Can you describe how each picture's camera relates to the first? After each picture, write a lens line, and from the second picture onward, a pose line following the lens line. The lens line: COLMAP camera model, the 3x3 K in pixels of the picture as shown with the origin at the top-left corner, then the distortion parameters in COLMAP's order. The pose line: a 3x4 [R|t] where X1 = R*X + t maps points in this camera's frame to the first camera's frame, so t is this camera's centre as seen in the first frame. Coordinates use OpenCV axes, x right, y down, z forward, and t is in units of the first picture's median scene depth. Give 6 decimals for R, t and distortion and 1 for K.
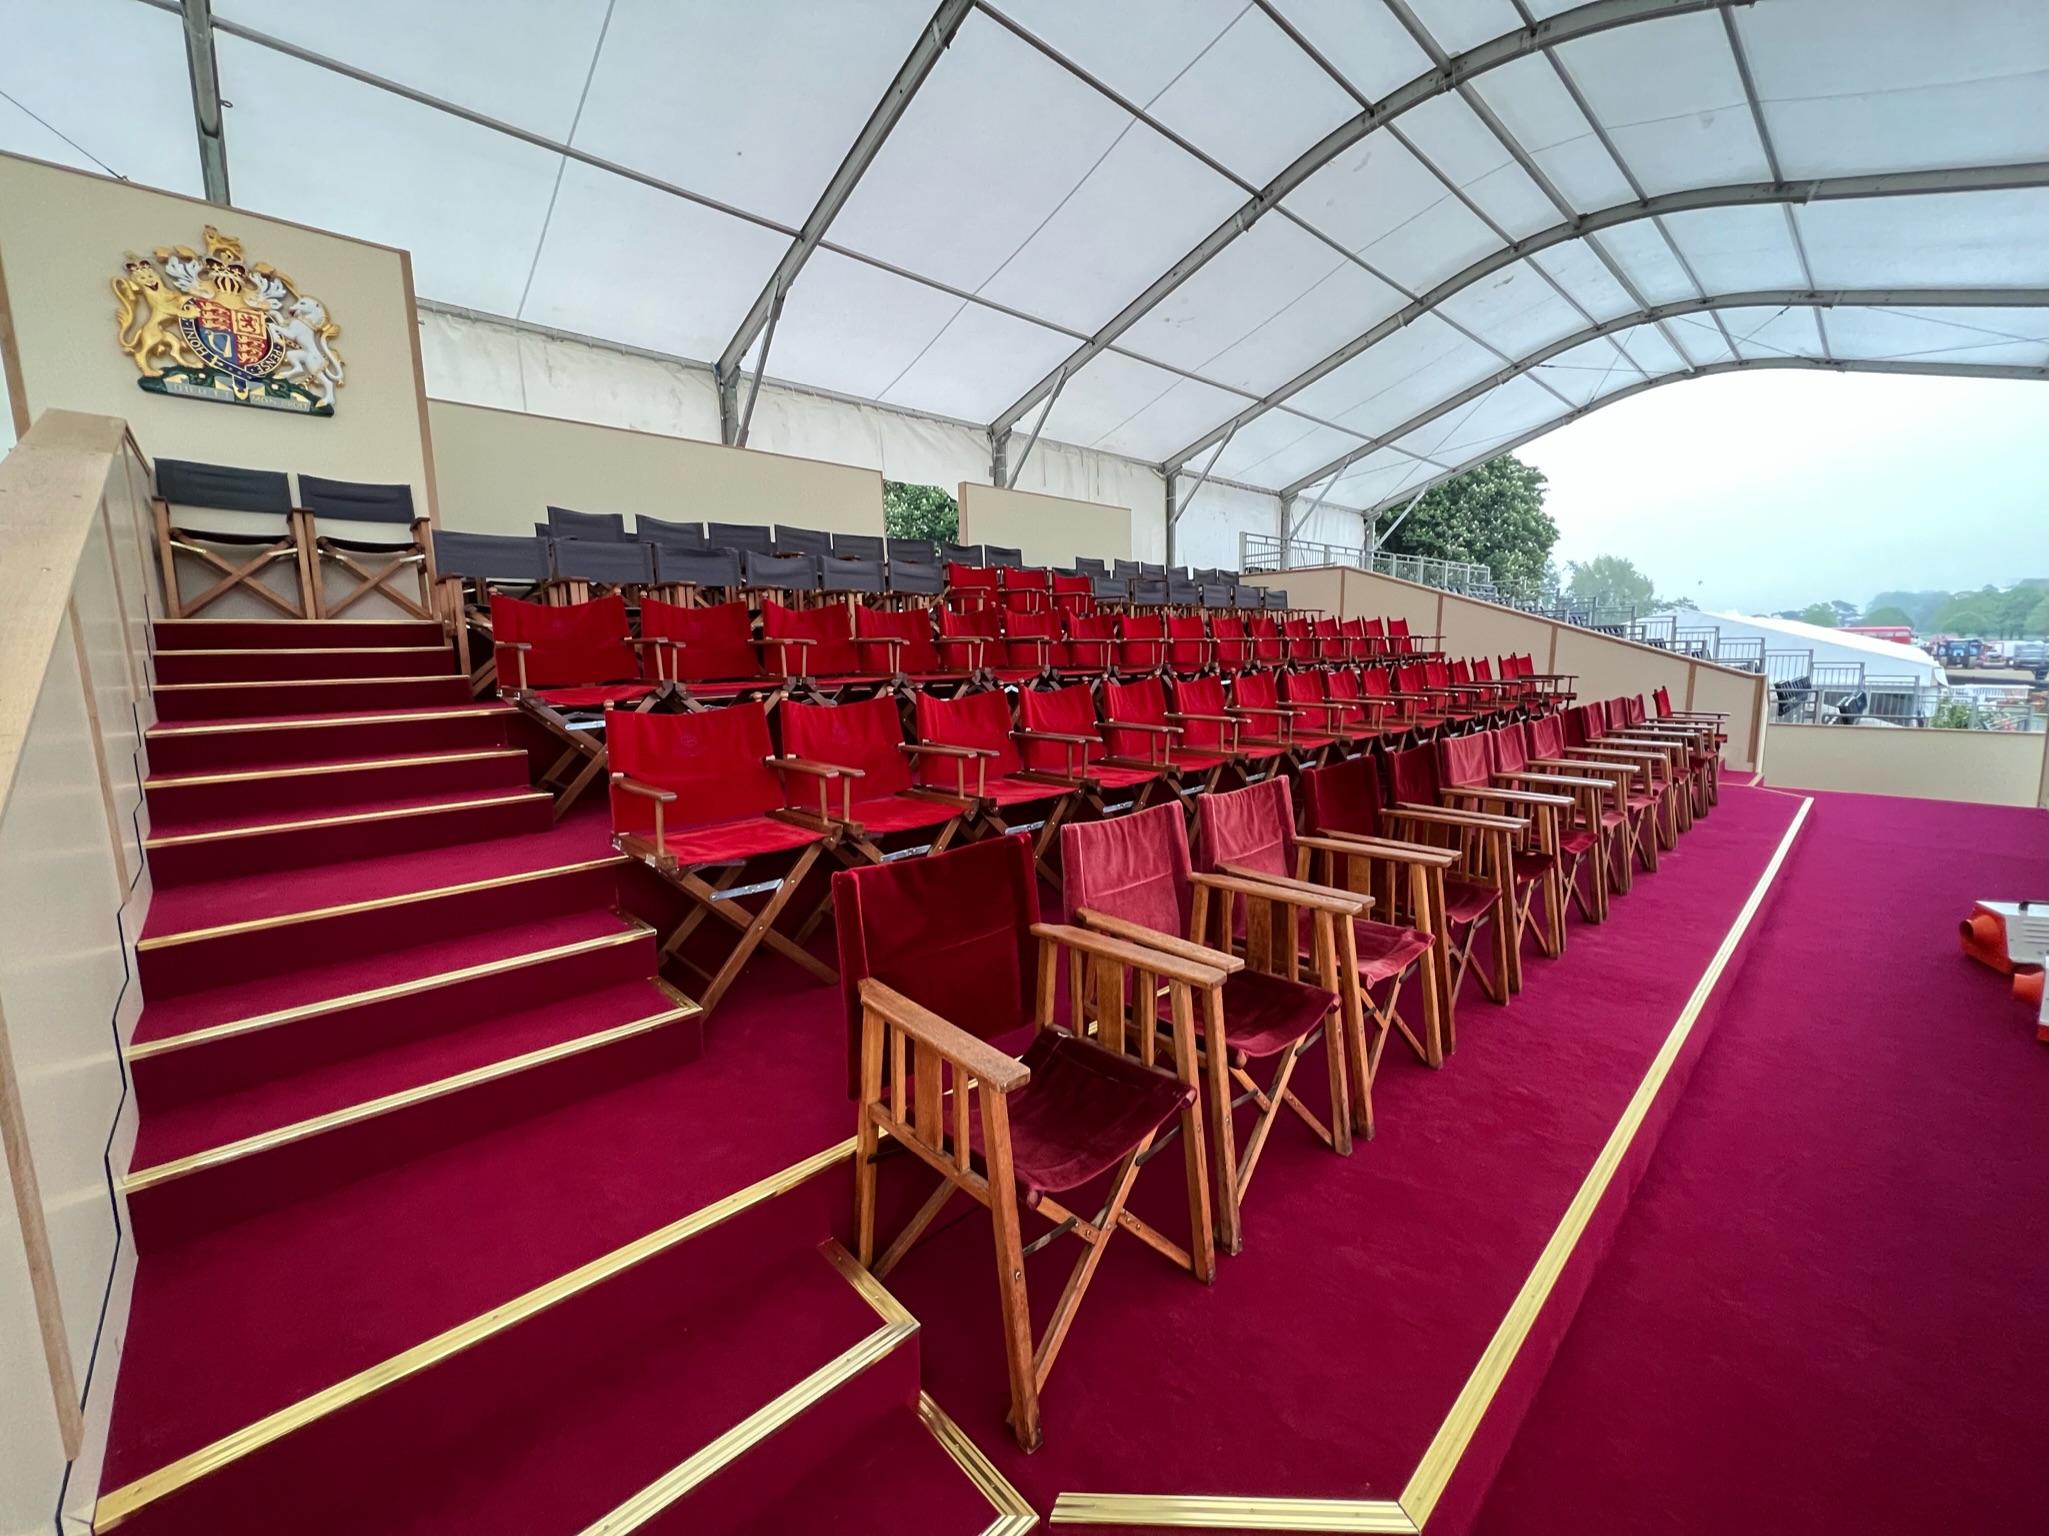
lens RADIAL K [[823.9, 0, 1024.5], [0, 823.9, 768.0], [0, 0, 1]] dist [-0.001122, -0.000228]
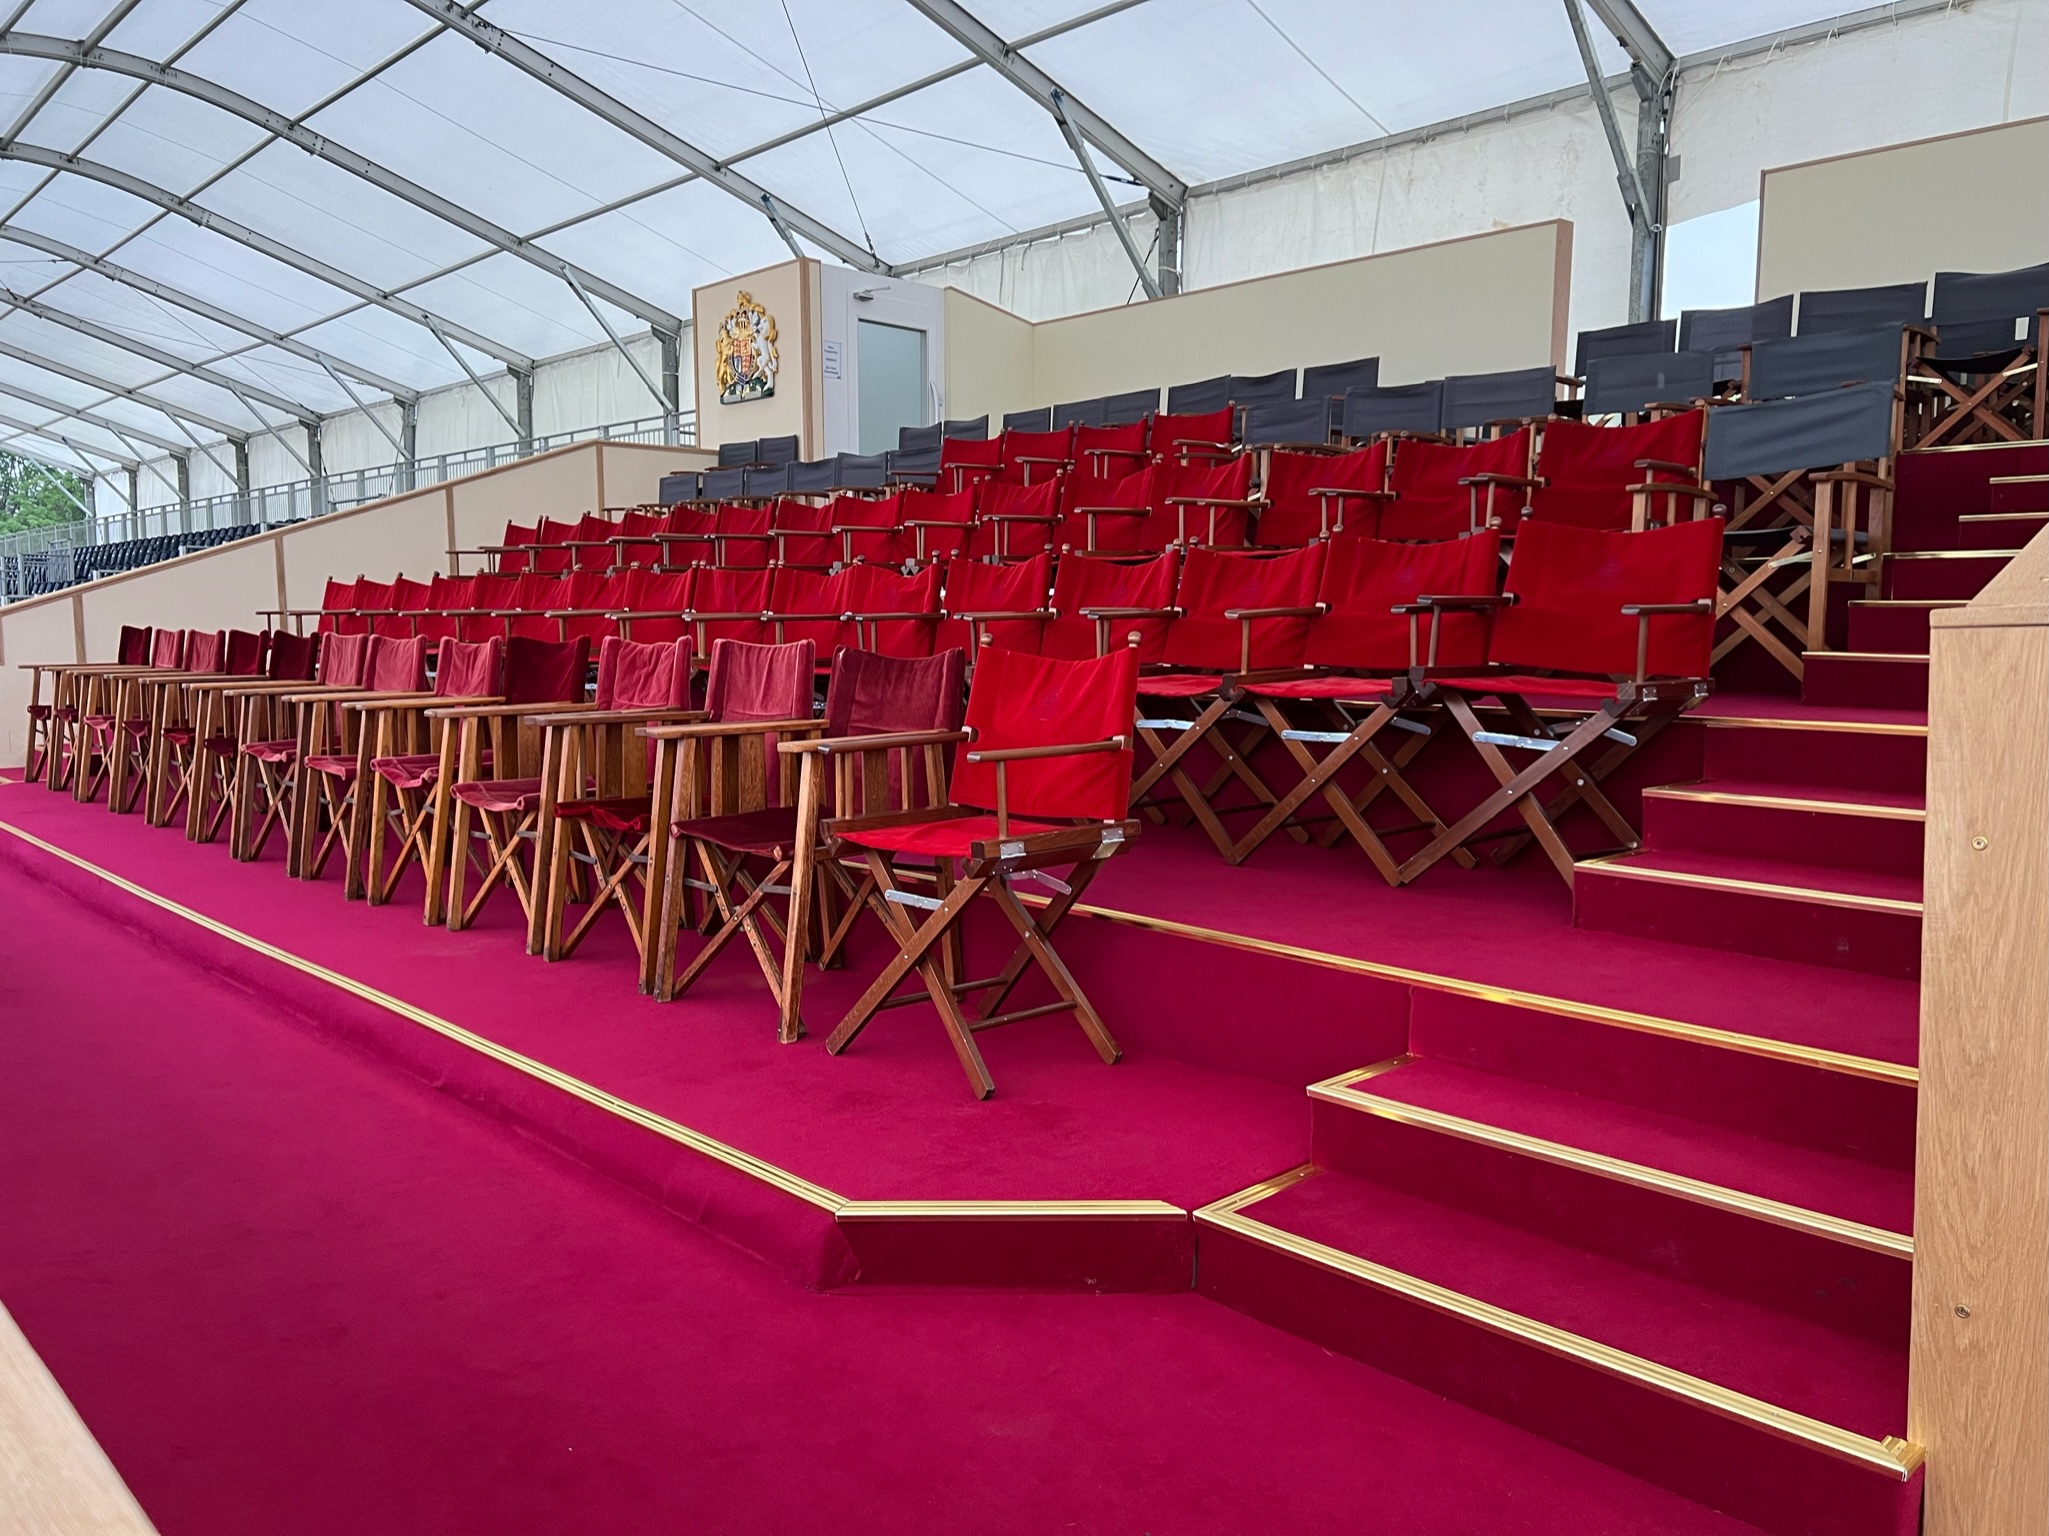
lens RADIAL K [[1575.7, 0, 1024.5], [0, 1575.7, 768.0], [0, 0, 1]] dist [0.004601, -0.003529]
pose [[-0.008884, 0.116637, -0.993135, 1.526724], [-0.137131, 0.983649, 0.116750, -0.141691], [0.990513, 0.137226, 0.007256, 1.204870]]
